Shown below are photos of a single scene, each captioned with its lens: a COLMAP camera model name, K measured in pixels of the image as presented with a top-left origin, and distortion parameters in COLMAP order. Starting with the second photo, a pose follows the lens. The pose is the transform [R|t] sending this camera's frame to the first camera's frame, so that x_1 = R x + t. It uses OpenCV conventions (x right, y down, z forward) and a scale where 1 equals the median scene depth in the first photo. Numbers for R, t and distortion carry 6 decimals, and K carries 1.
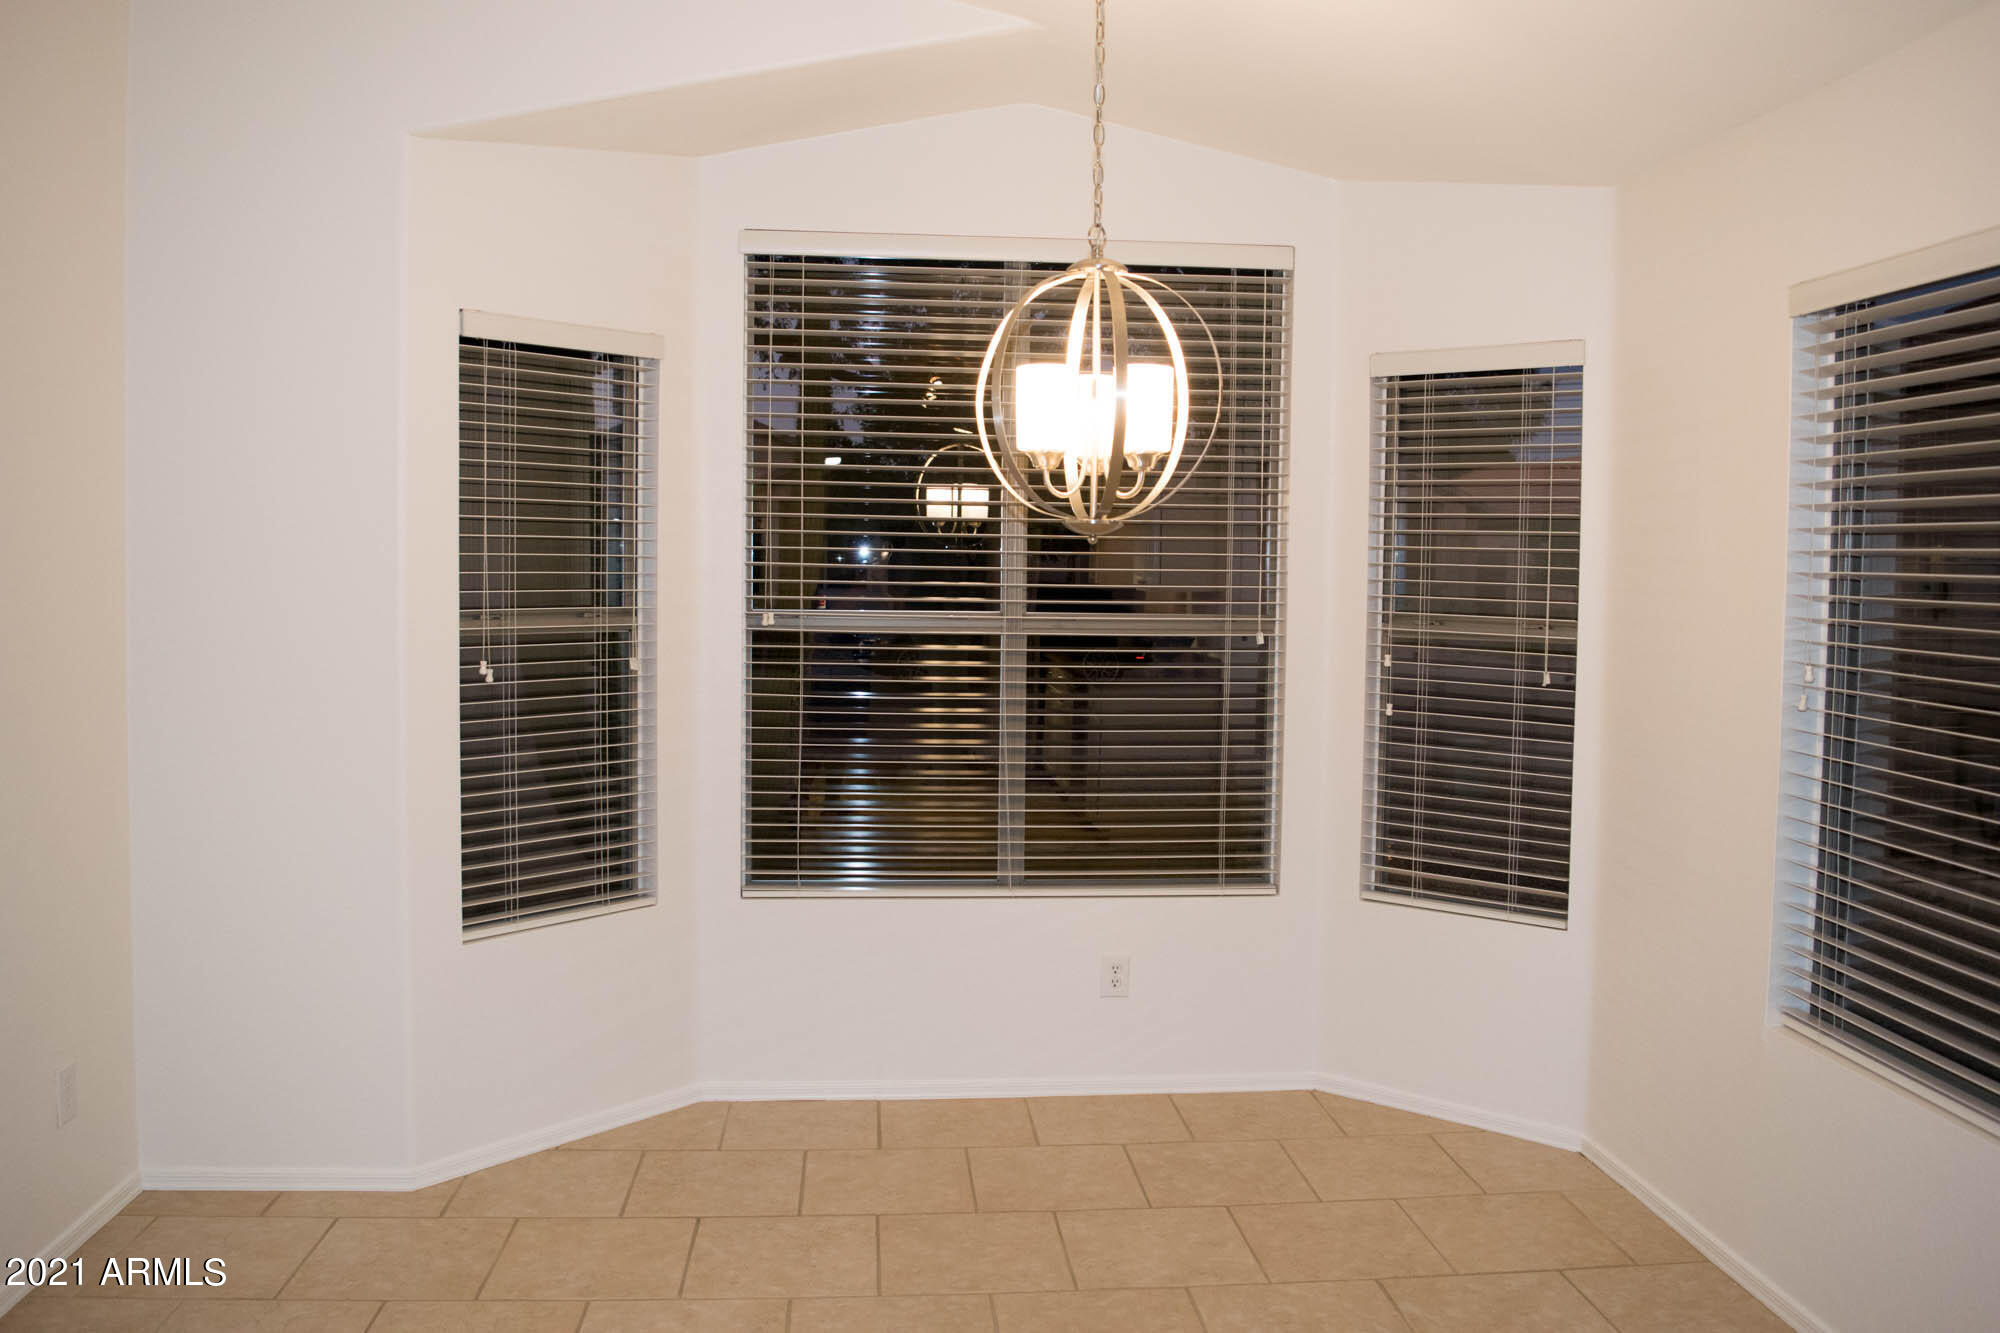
lens RADIAL K [[1556.2, 0, 998.6], [0, 1556.2, 649.8], [0, 0, 1]] dist [-0.072050, -0.003082]
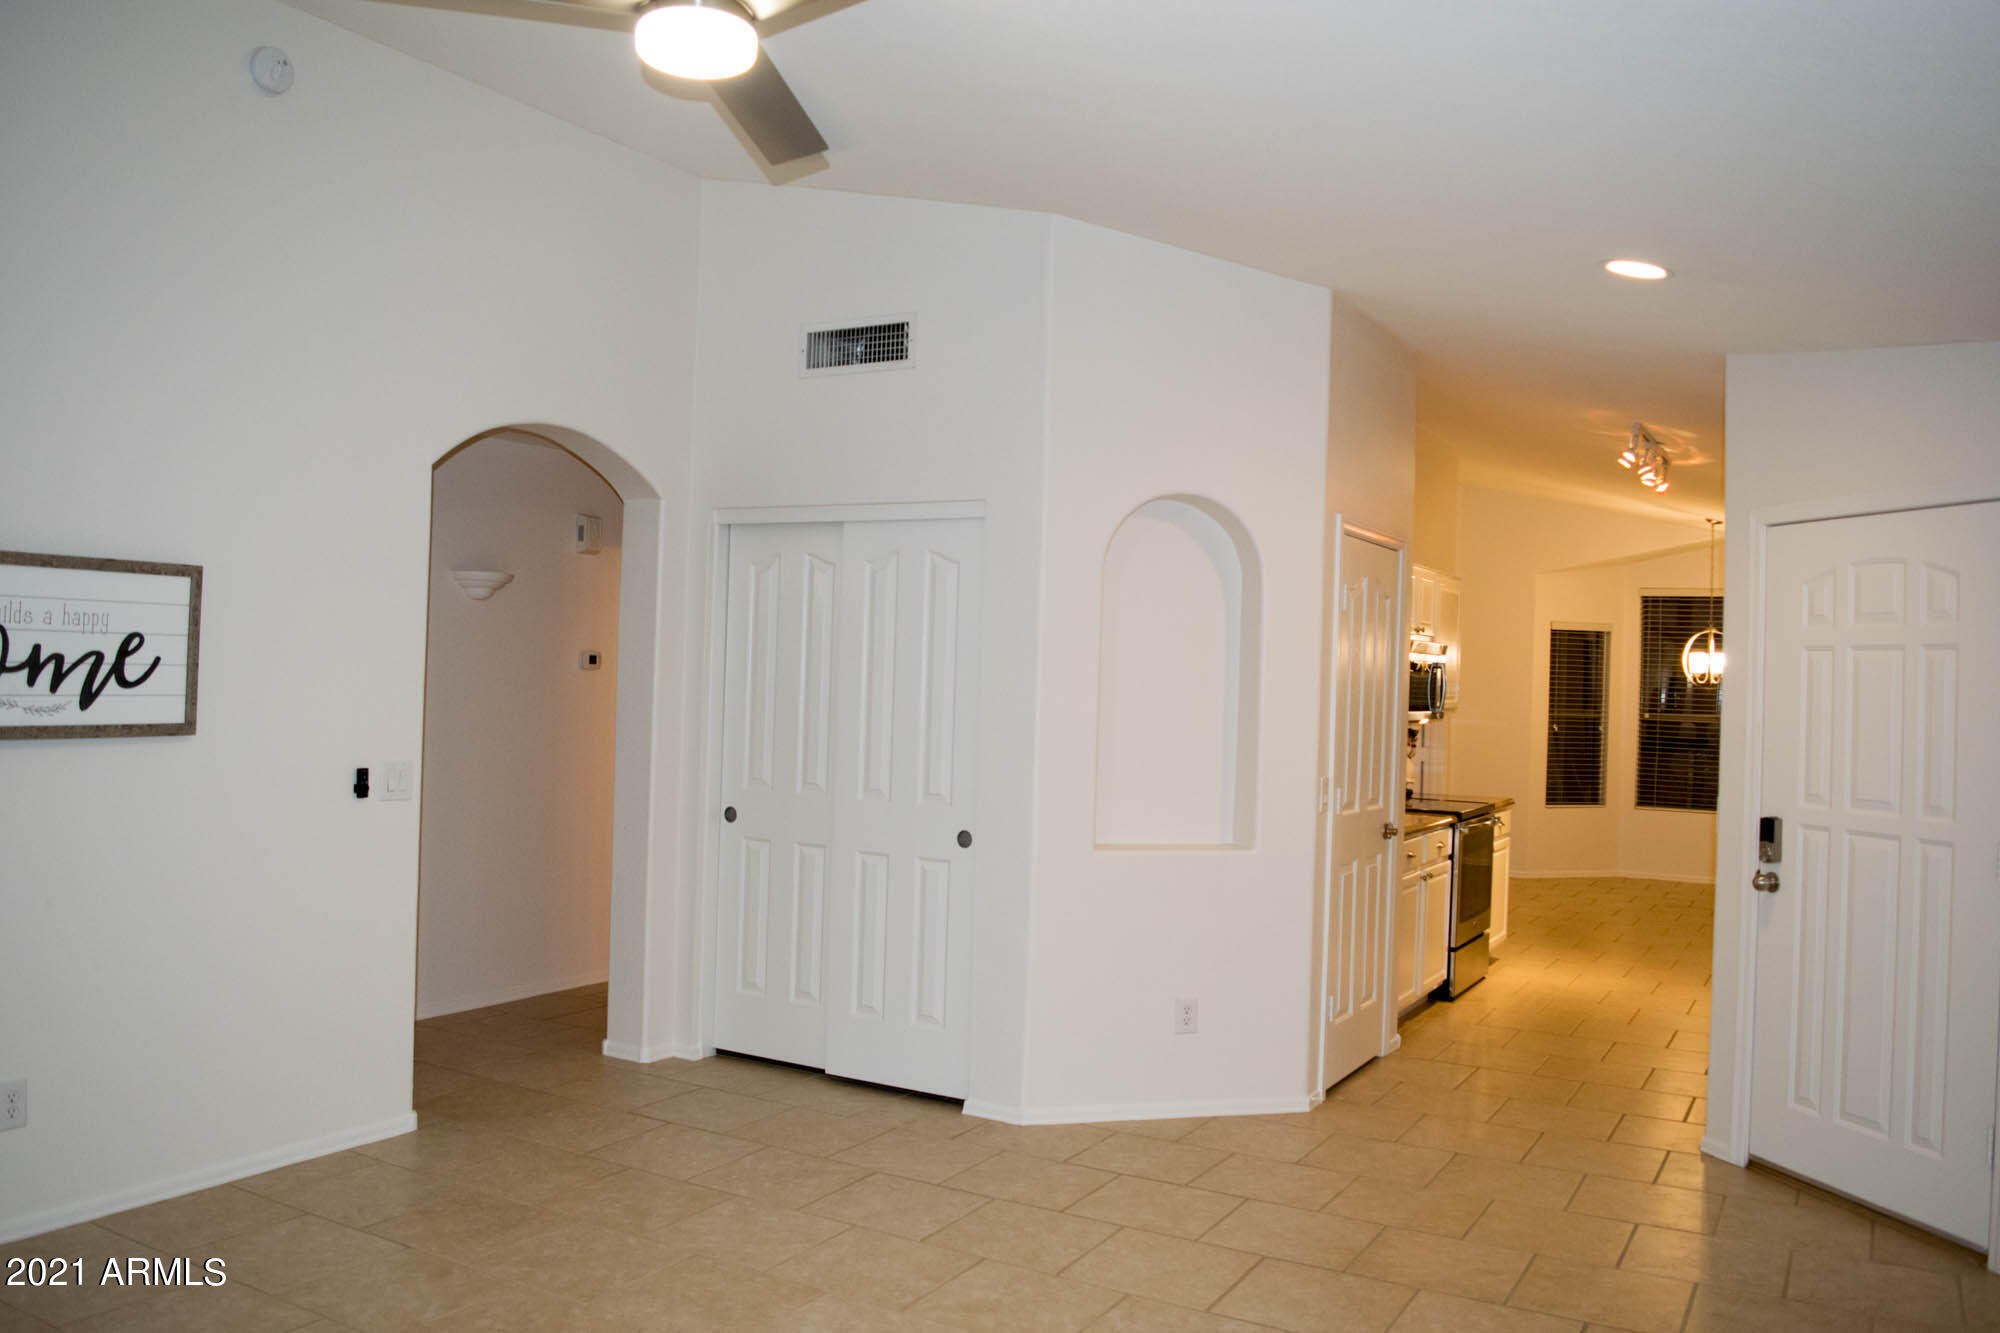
lens RADIAL K [[1556.2, 0, 998.6], [0, 1556.2, 649.8], [0, 0, 1]] dist [-0.072050, -0.003082]
pose [[0.824345, 0.002823, -0.566081, 0.526223], [-0.052622, 0.996040, -0.071663, 0.138644], [0.563637, 0.088863, 0.821229, -2.273481]]
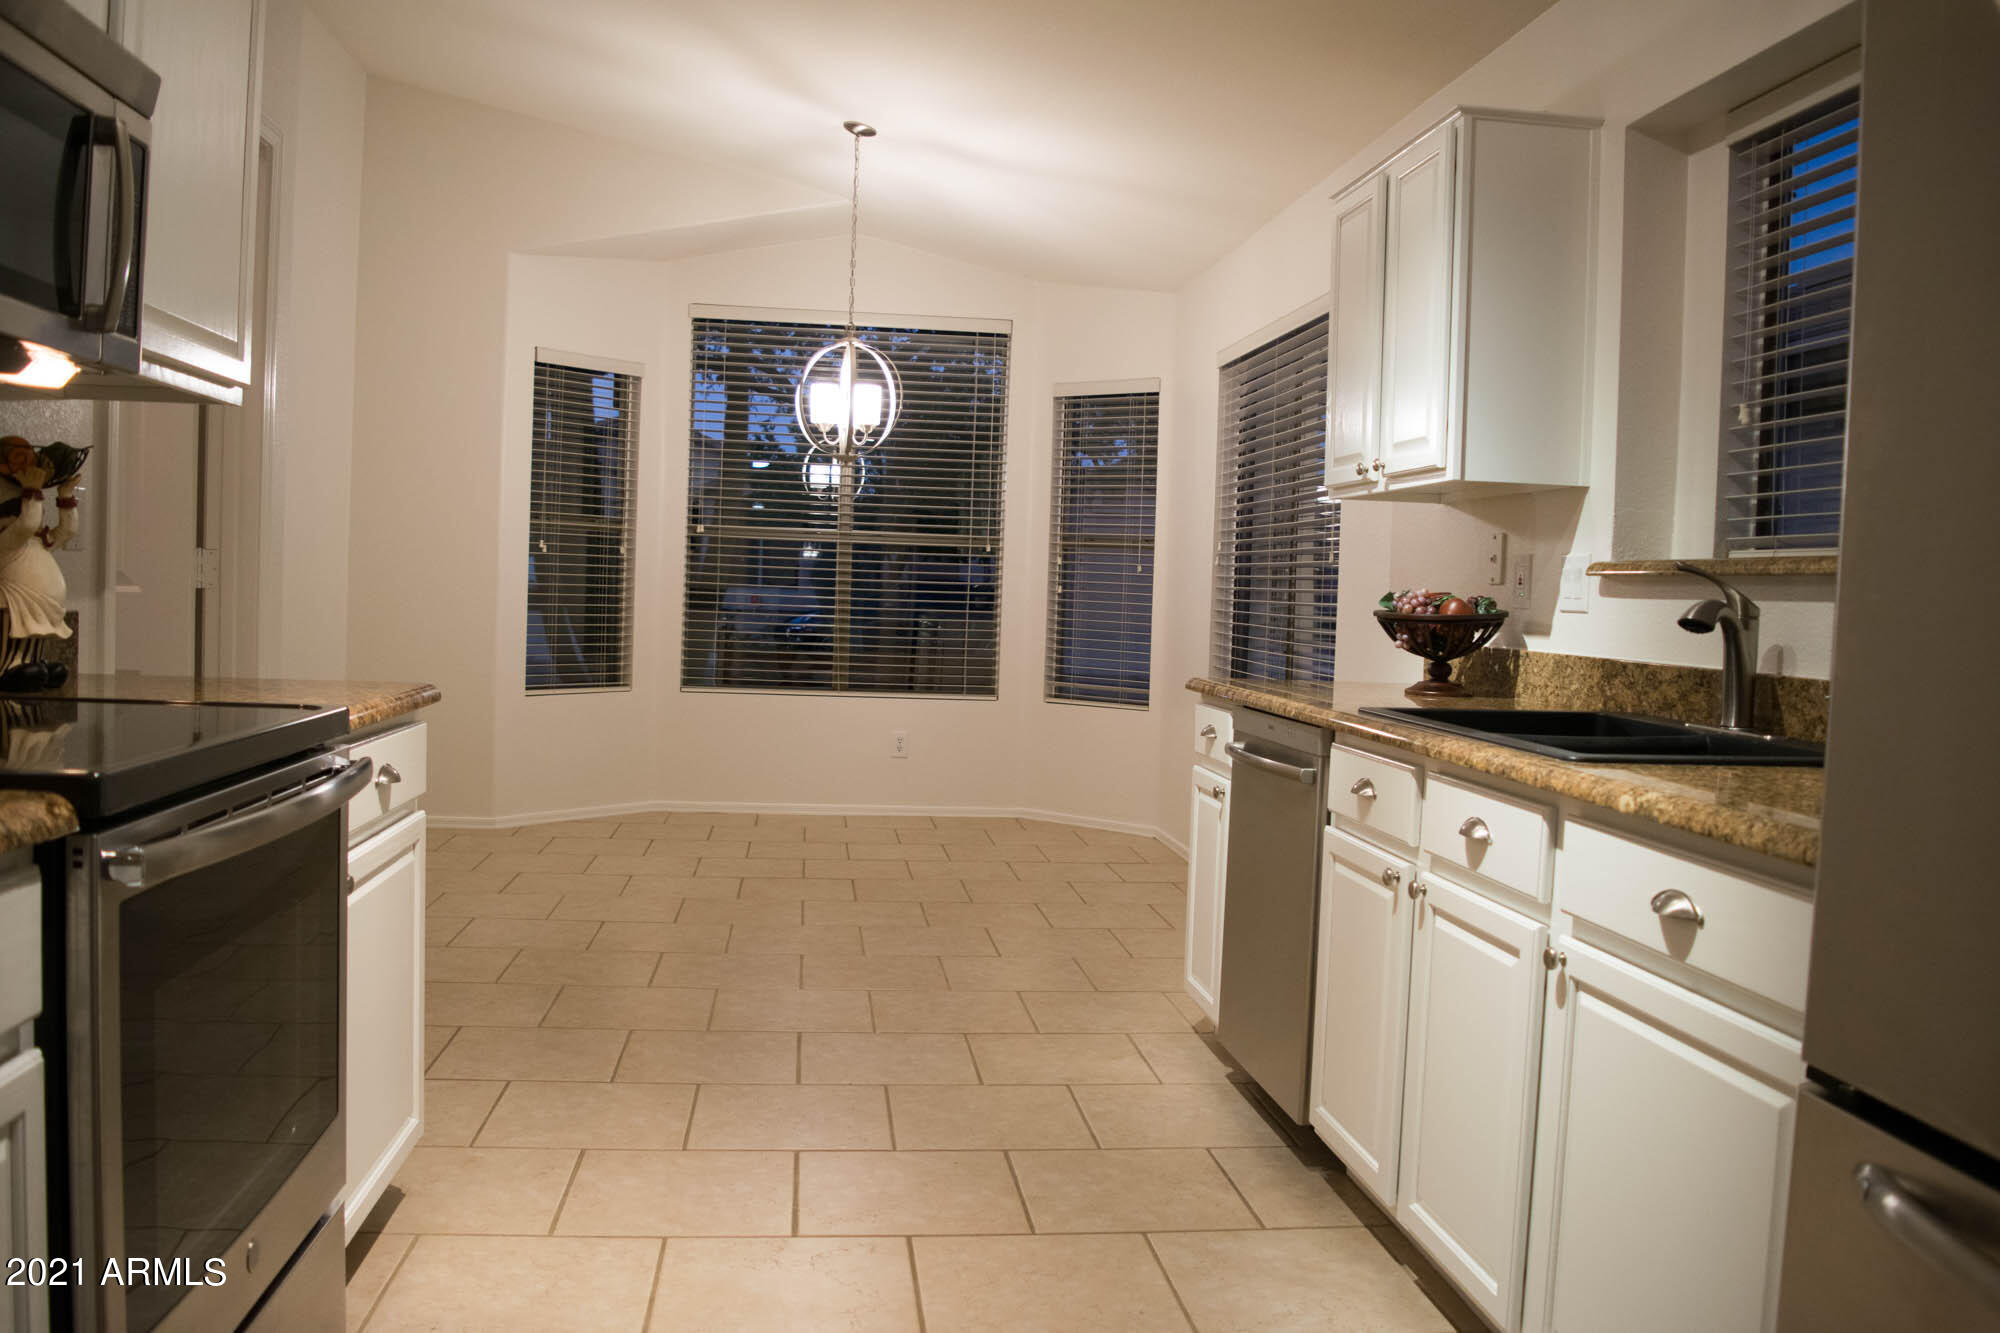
lens RADIAL K [[1556.2, 0, 998.6], [0, 1556.2, 649.8], [0, 0, 1]] dist [-0.072050, -0.003082]
pose [[0.998972, 0.019050, 0.041143, 0.119579], [-0.018353, 0.999683, -0.017264, 0.144359], [-0.041459, 0.016491, 0.999004, -0.764956]]
